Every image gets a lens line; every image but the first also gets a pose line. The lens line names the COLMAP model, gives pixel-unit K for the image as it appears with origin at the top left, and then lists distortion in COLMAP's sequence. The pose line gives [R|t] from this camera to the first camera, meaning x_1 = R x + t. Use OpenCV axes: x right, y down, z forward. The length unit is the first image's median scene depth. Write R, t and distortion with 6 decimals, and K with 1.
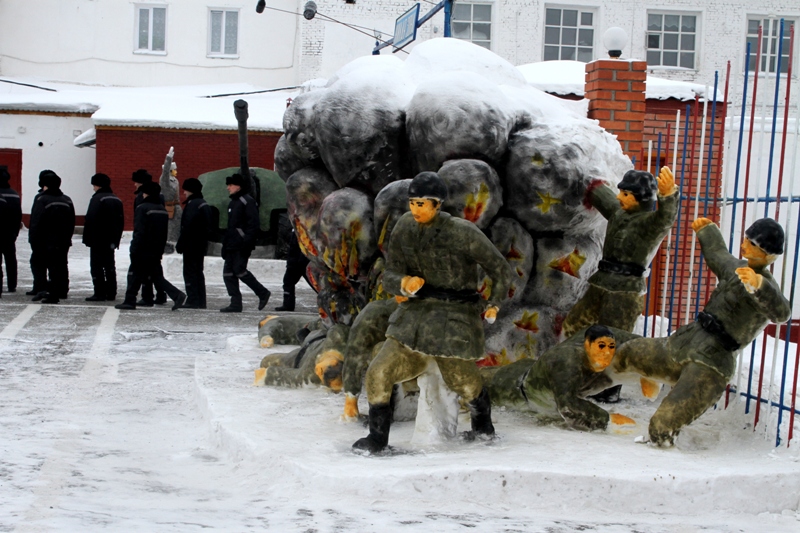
lens RADIAL K [[1531.8, 0, 400.9], [0, 1531.8, 271.8], [0, 0, 1]] dist [0.057219, 0.000000]
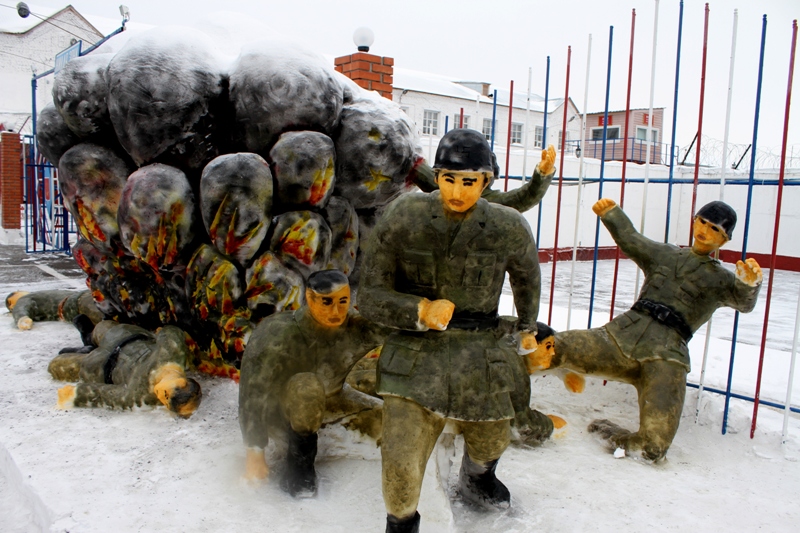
lens RADIAL K [[669.9, 0, 393.3], [0, 669.9, 279.0], [0, 0, 1]] dist [-0.154418, 0.121286]
pose [[0.854269, -0.072397, 0.514765, -0.118254], [0.020058, 0.994108, 0.106526, -0.027843], [-0.519443, -0.080677, 0.850688, 0.633637]]
